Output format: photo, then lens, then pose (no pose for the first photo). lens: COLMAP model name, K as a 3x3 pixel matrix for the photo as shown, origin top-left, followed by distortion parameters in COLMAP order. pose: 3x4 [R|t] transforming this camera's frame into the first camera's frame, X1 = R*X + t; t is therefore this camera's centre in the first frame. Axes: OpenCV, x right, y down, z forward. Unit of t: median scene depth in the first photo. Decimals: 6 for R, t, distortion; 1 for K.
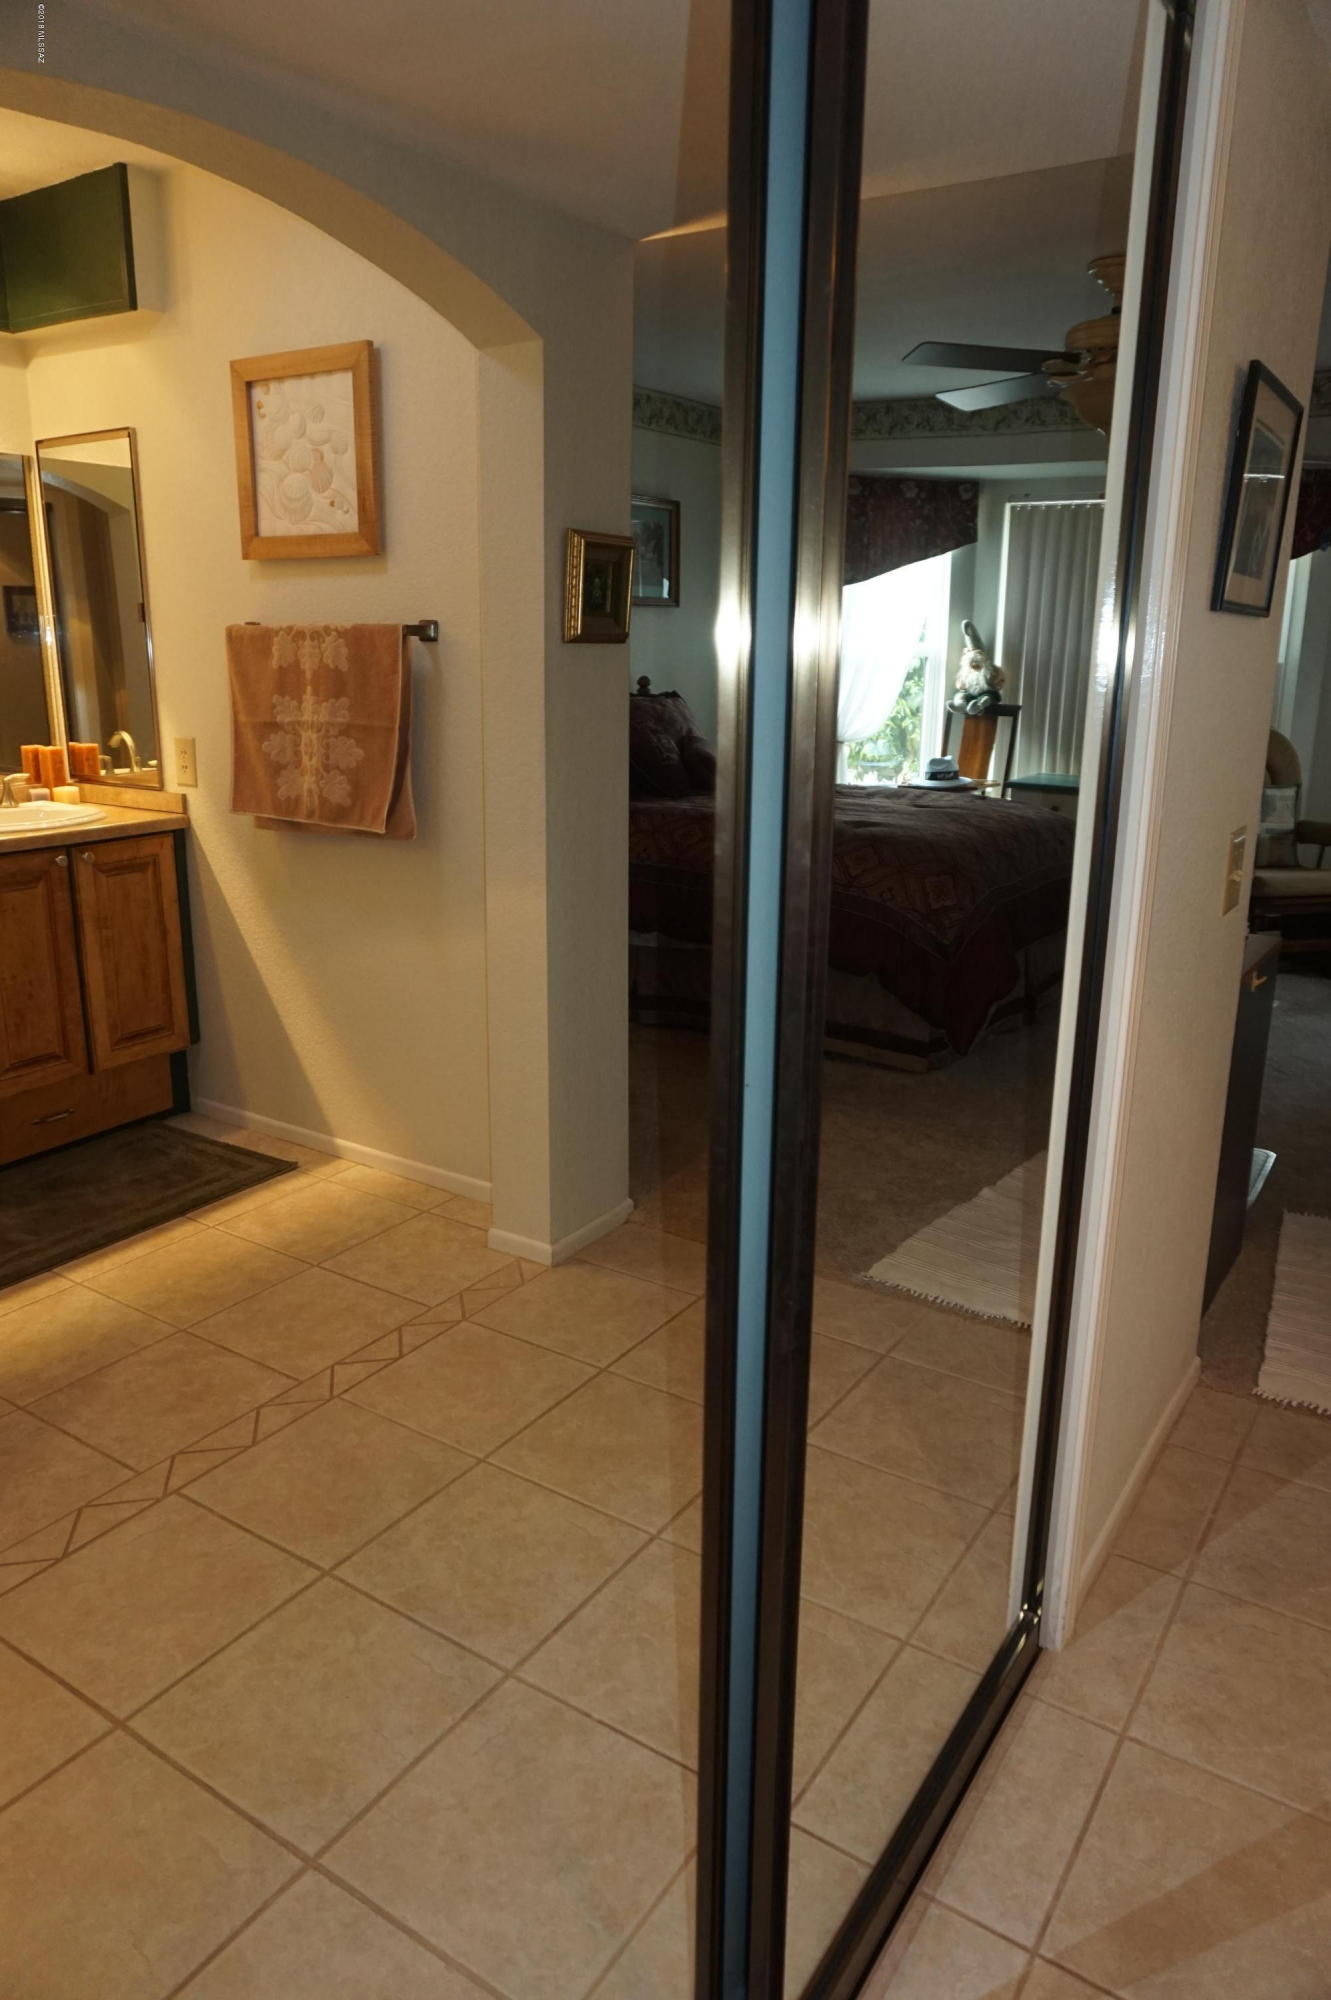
lens RADIAL K [[1351.5, 0, 665.5], [0, 1351.5, 1000.0], [0, 0, 1]] dist [-0.044946, 0.038501]
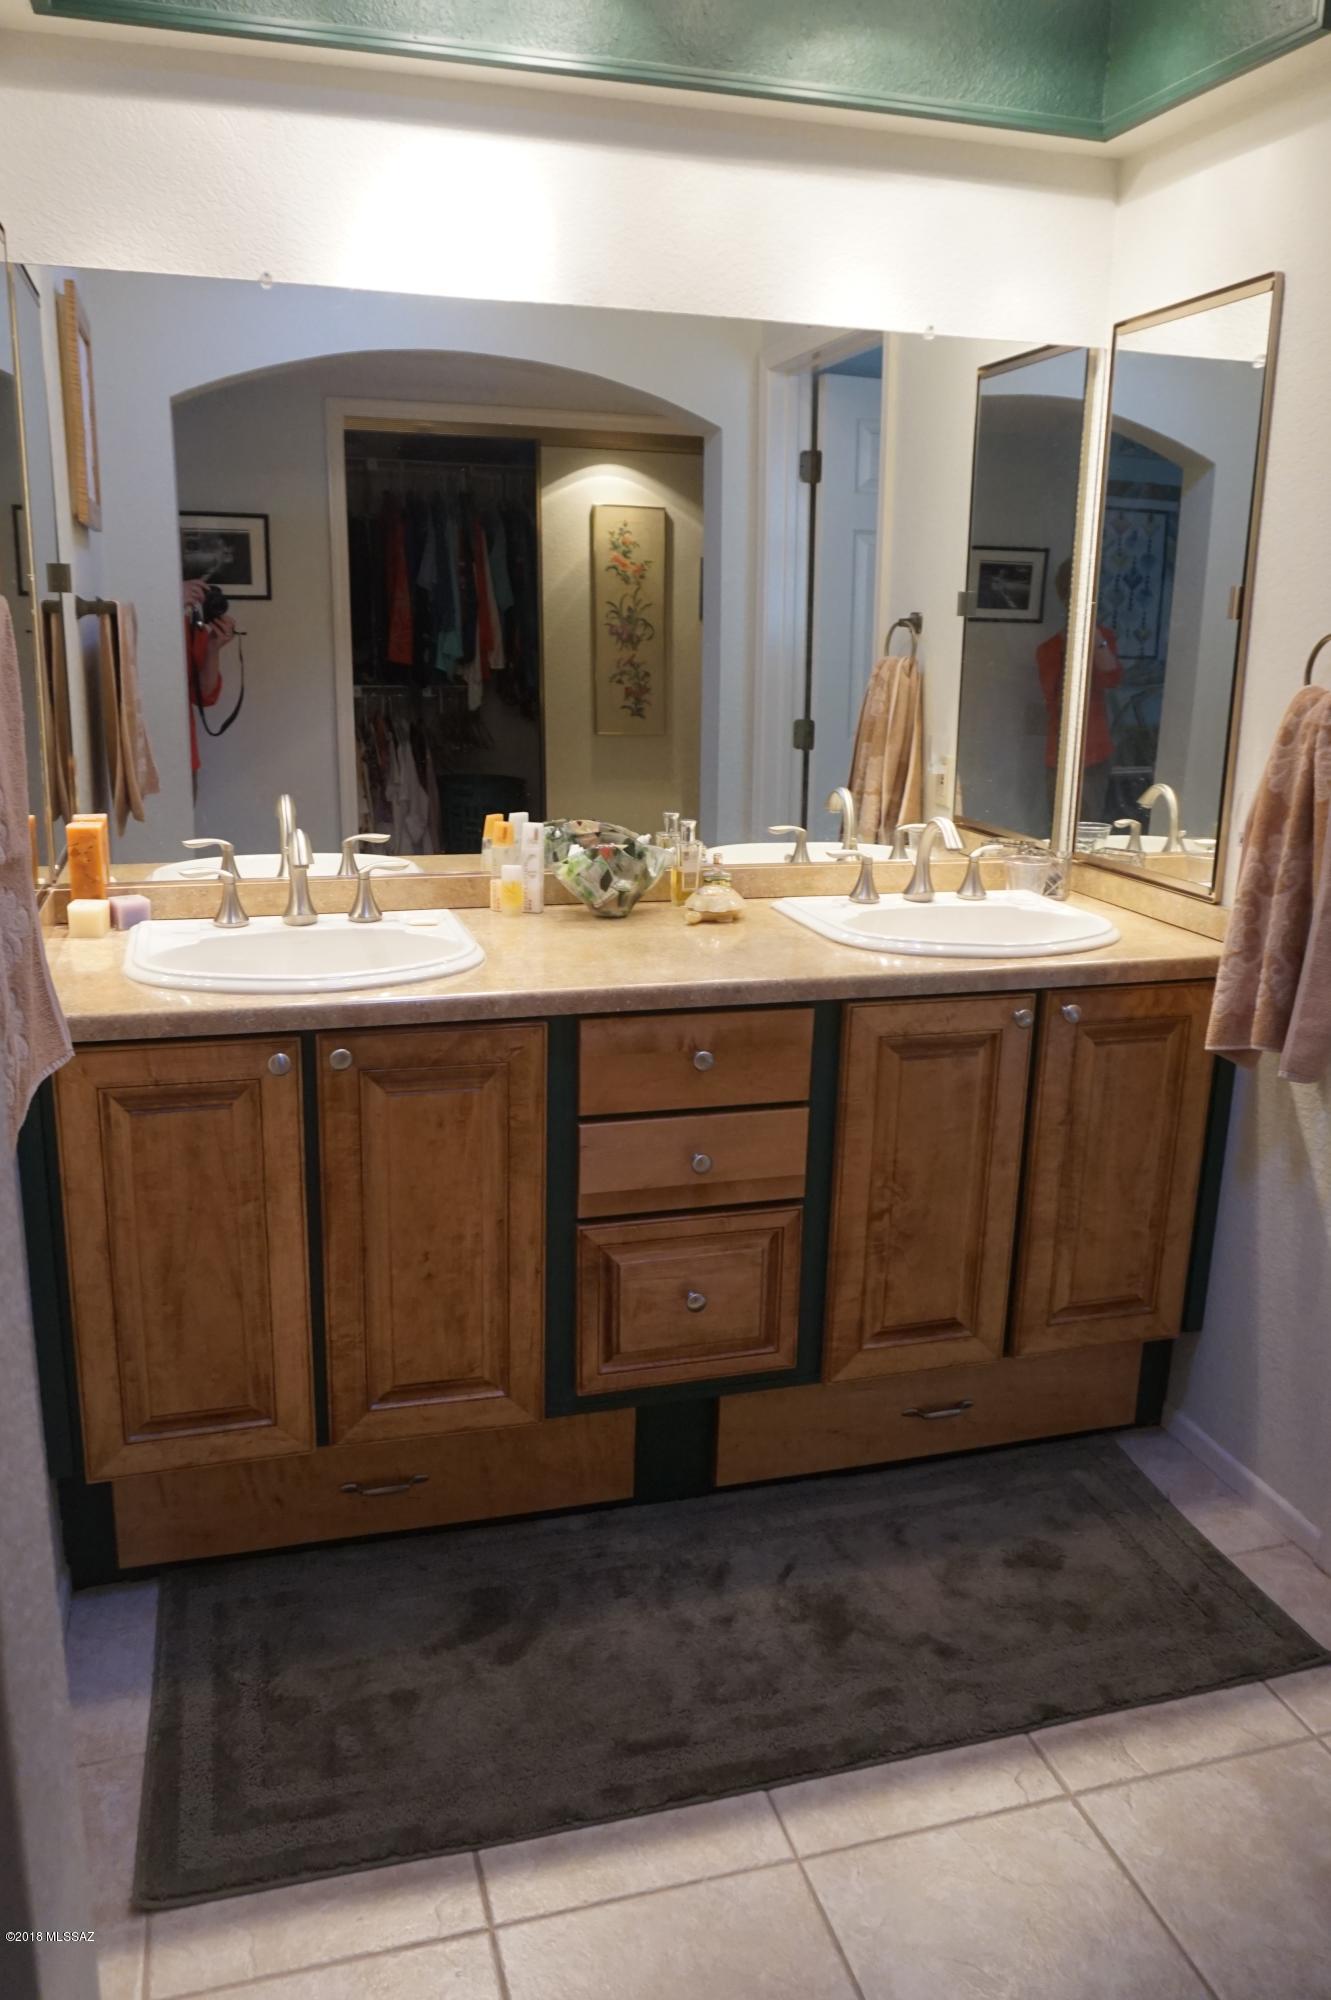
lens RADIAL K [[1351.5, 0, 665.5], [0, 1351.5, 1000.0], [0, 0, 1]] dist [-0.044946, 0.038501]
pose [[0.745191, 0.156978, -0.648111, -0.174571], [-0.178673, 0.983363, 0.032743, -0.095675], [0.642468, 0.091400, 0.760842, 0.420589]]
